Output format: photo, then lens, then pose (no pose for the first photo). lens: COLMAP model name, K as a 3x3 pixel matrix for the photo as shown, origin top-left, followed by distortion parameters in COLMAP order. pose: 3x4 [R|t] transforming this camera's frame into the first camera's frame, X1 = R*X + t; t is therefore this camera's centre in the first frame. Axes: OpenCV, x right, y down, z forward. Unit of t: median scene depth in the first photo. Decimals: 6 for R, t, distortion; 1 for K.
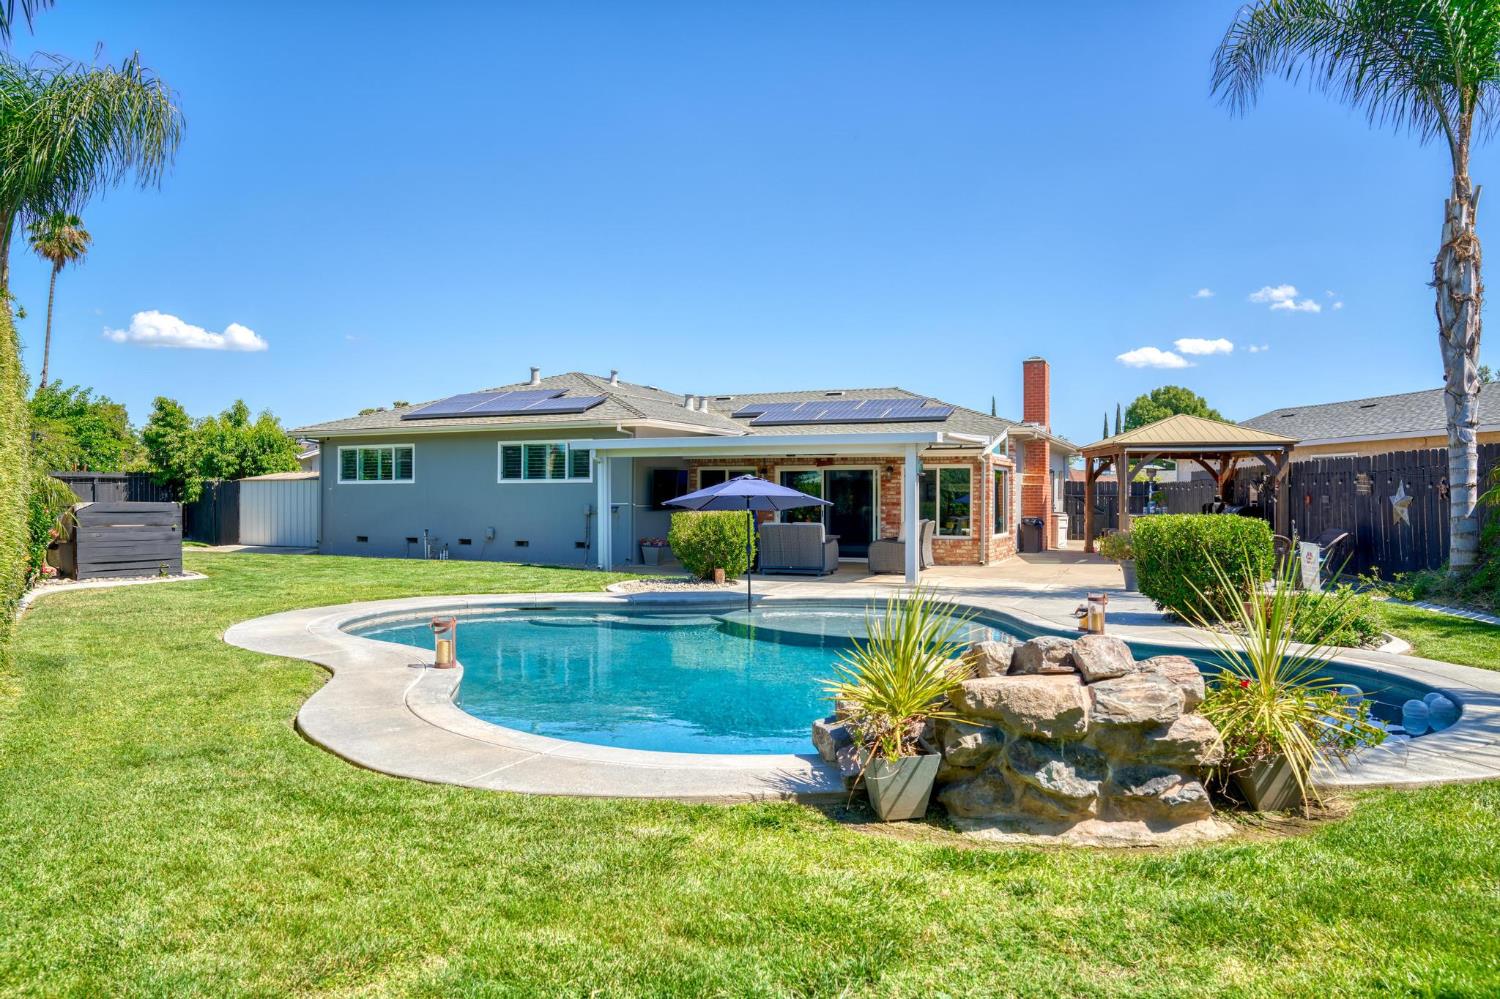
lens RADIAL K [[1064.5, 0, 753.6], [0, 1064.5, 500.5], [0, 0, 1]] dist [-0.048573, 0.032156]
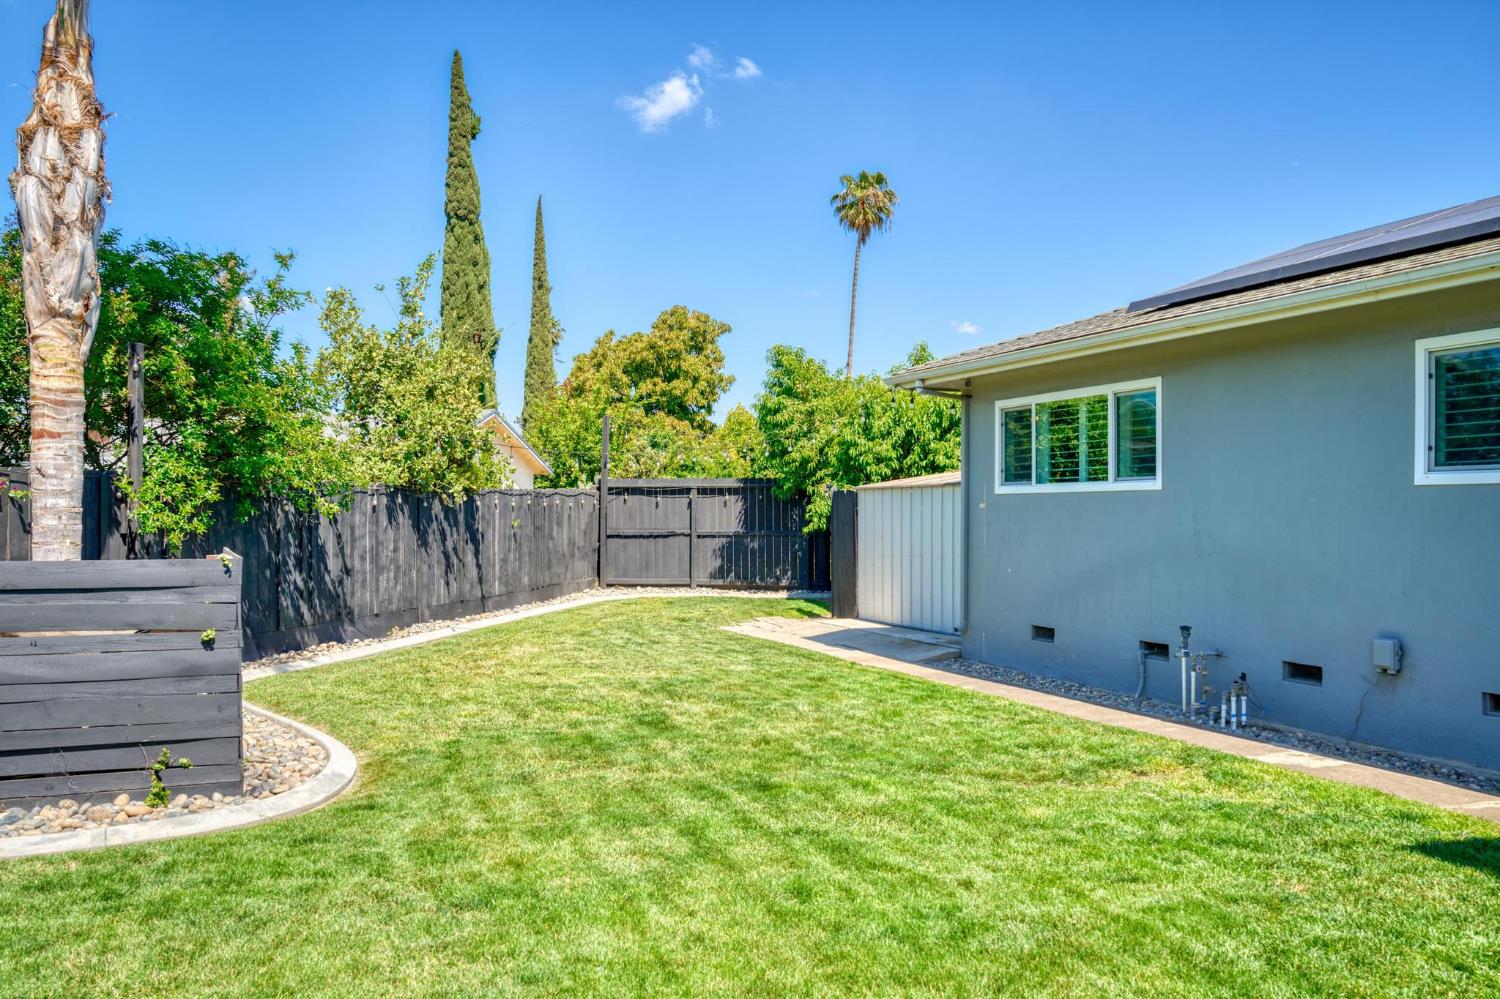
lens RADIAL K [[1254.2, 0, 757.3], [0, 1254.2, 500.2], [0, 0, 1]] dist [-0.022642, 0.028441]
pose [[0.731402, -0.006839, -0.681912, -0.111126], [-0.001674, 0.999929, -0.011824, -0.006205], [0.681944, 0.009789, 0.731339, 0.501241]]
